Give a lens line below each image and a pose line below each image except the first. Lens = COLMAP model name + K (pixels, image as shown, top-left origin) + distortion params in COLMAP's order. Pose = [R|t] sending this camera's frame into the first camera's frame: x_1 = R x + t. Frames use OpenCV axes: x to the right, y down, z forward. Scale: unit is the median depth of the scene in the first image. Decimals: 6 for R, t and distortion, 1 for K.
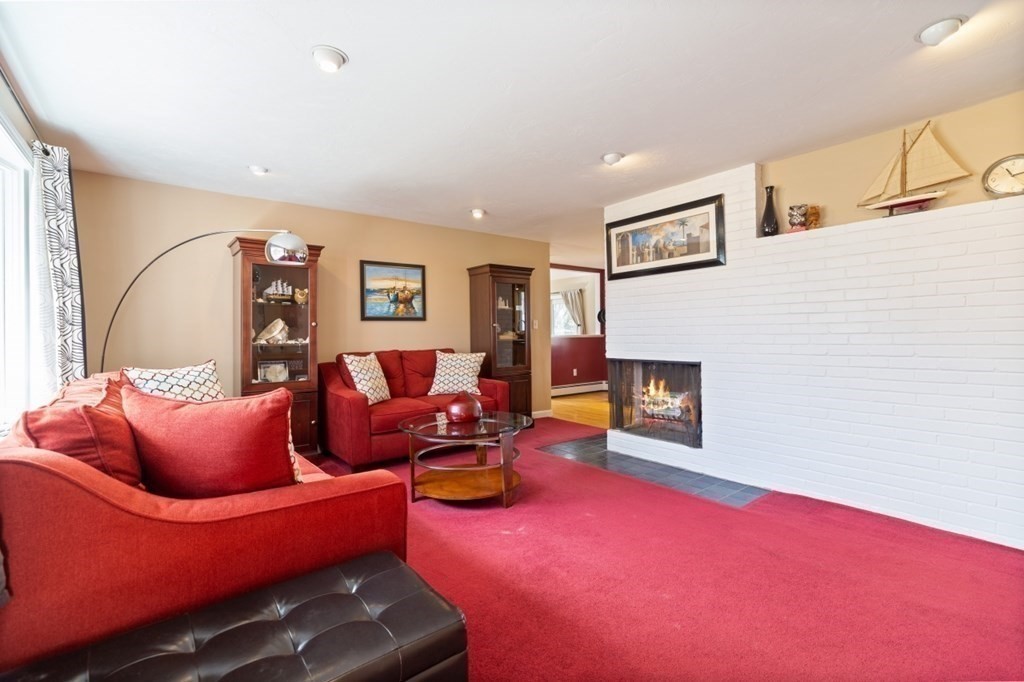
lens RADIAL K [[461.4, 0, 511.1], [0, 461.4, 328.9], [0, 0, 1]] dist [-0.005469, 0.000068]
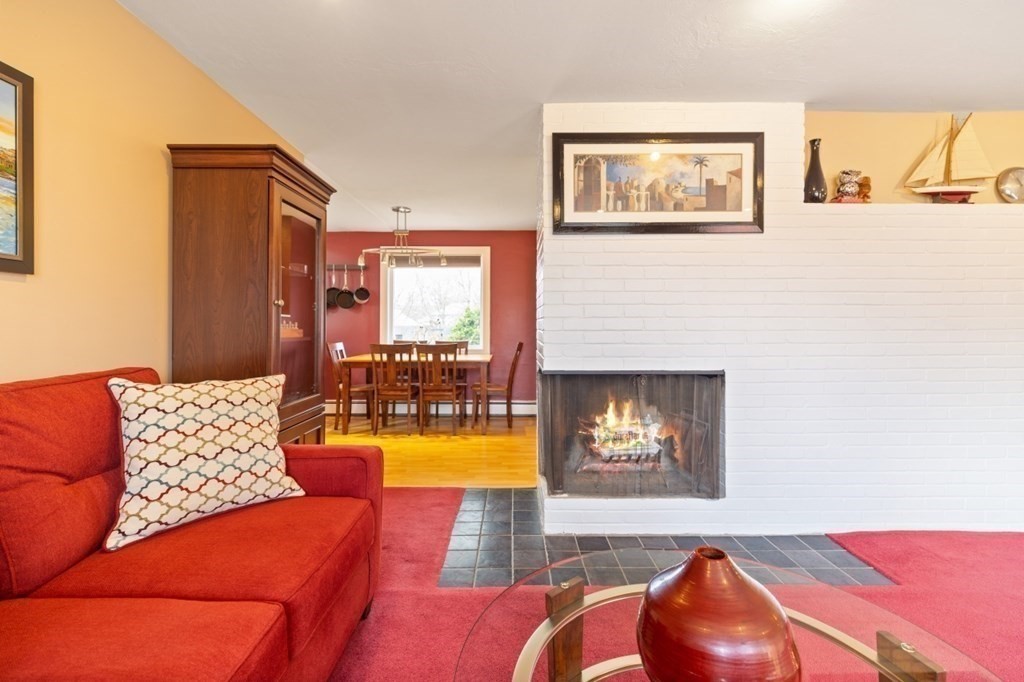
lens RADIAL K [[461.4, 0, 511.1], [0, 461.4, 328.9], [0, 0, 1]] dist [-0.005469, 0.000068]
pose [[0.608490, 0.014604, 0.793427, -0.287559], [-0.013716, 0.999875, -0.007885, 0.017715], [-0.793443, -0.006085, 0.608614, 0.748860]]
